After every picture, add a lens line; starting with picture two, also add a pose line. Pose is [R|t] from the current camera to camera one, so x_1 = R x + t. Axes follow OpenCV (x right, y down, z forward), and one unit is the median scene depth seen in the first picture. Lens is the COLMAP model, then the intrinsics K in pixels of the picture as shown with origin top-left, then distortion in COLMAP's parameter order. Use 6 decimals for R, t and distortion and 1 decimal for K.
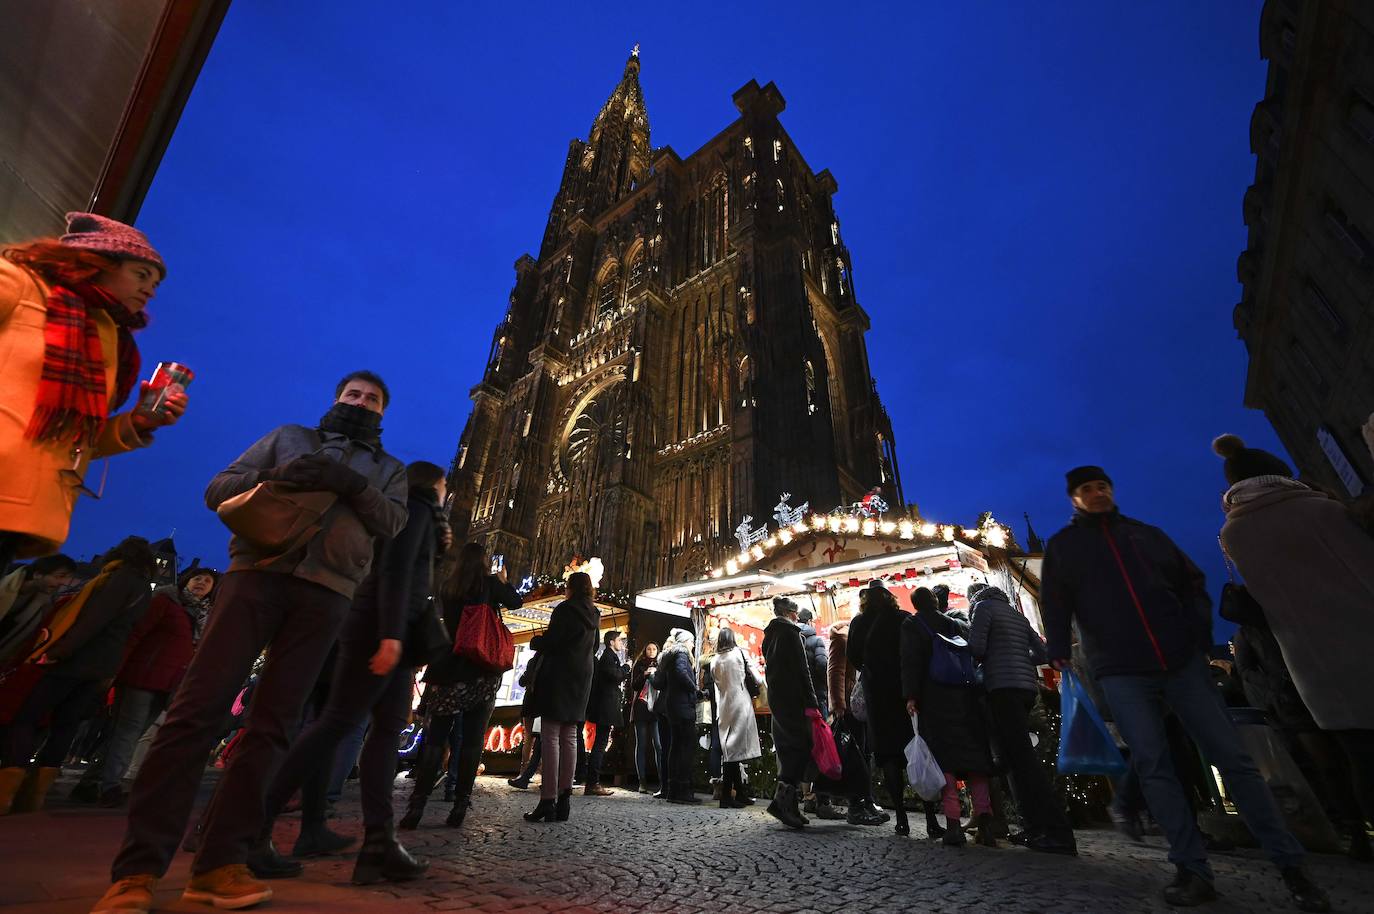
lens RADIAL K [[548.5, 0, 707.1], [0, 548.5, 441.6], [0, 0, 1]] dist [0.001286, 0.000164]
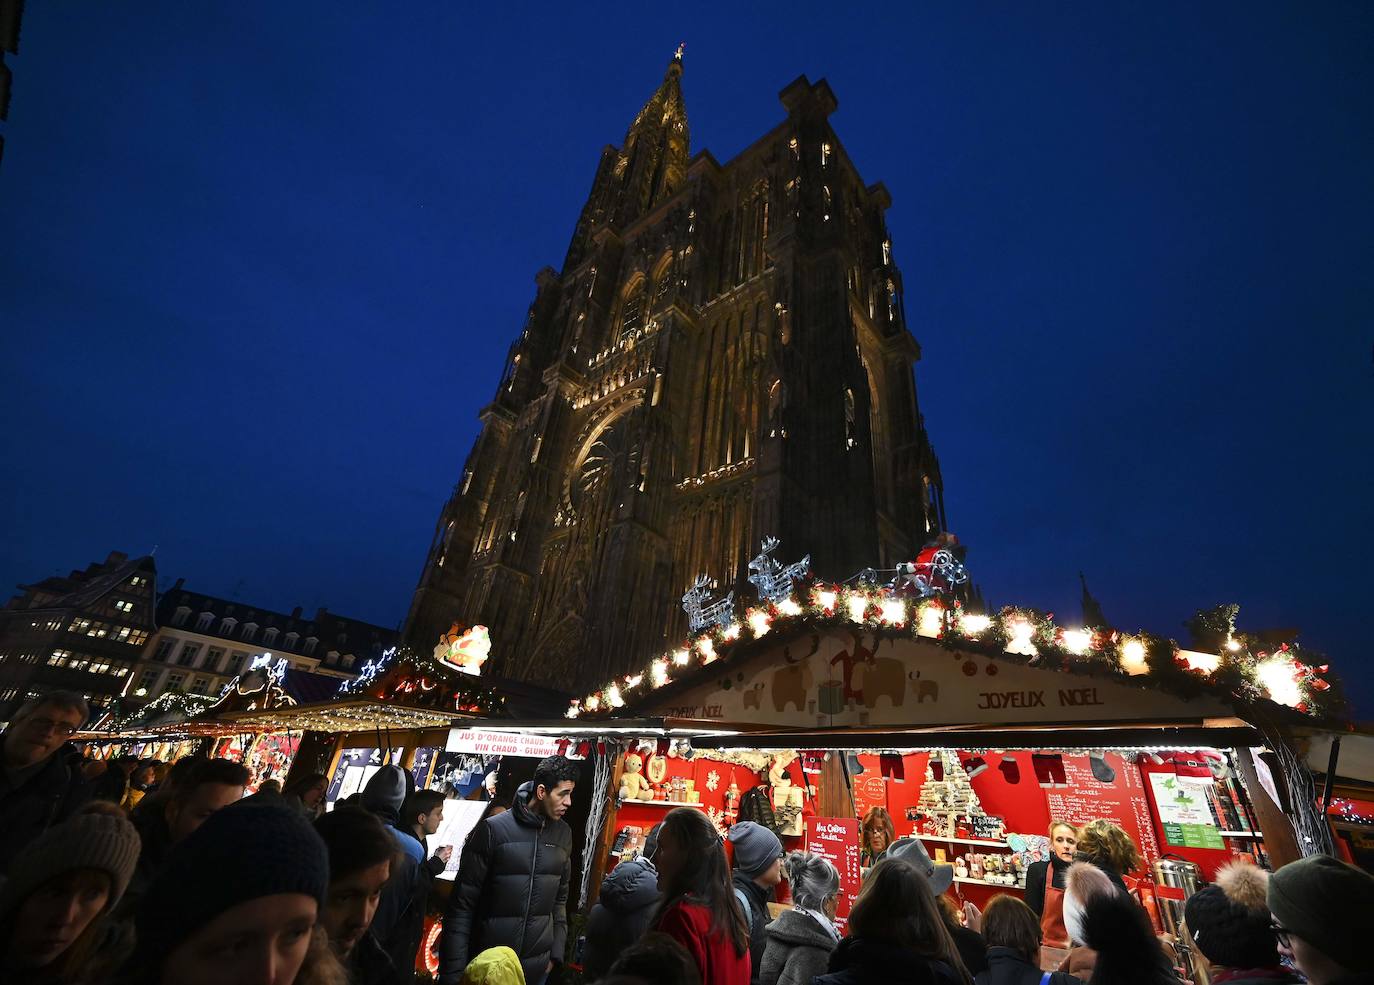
lens RADIAL K [[578.2, 0, 727.7], [0, 578.2, 488.0], [0, 0, 1]] dist [0.000828, 0.000224]
pose [[0.998775, 0.044760, -0.021096, 0.012909], [-0.044468, 0.998911, 0.014144, 0.004637], [0.021706, -0.013188, 0.999677, 0.050518]]
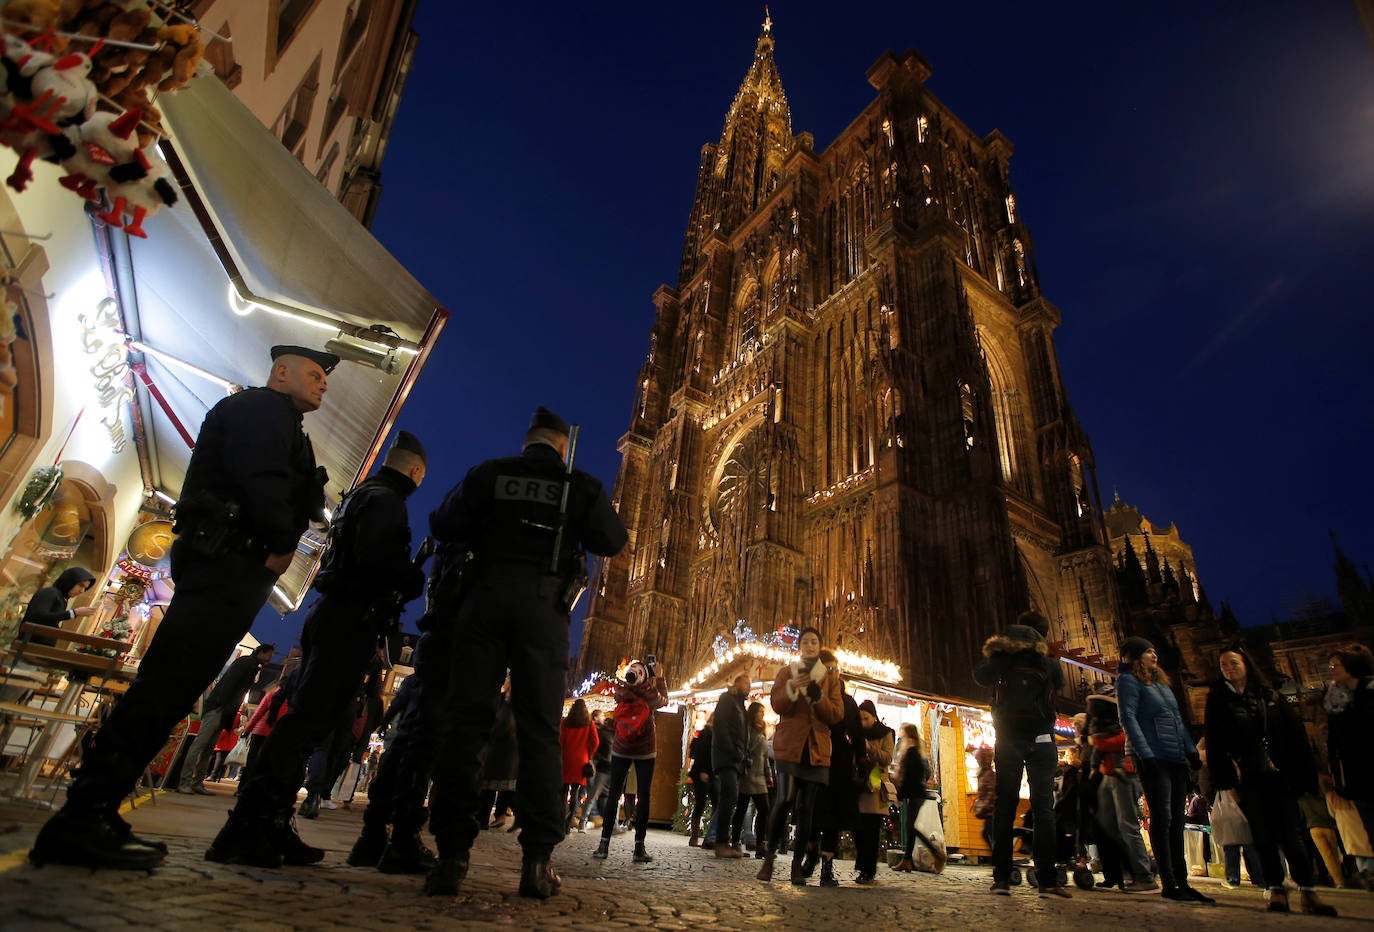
lens RADIAL K [[654.6, 0, 737.2], [0, 654.6, 488.6], [0, 0, 1]] dist [-0.056769, 0.018493]
pose [[0.963485, -0.078288, -0.256061, 0.063593], [0.087374, 0.995880, 0.024284, -0.029788], [0.253105, -0.045771, 0.966355, -0.052377]]
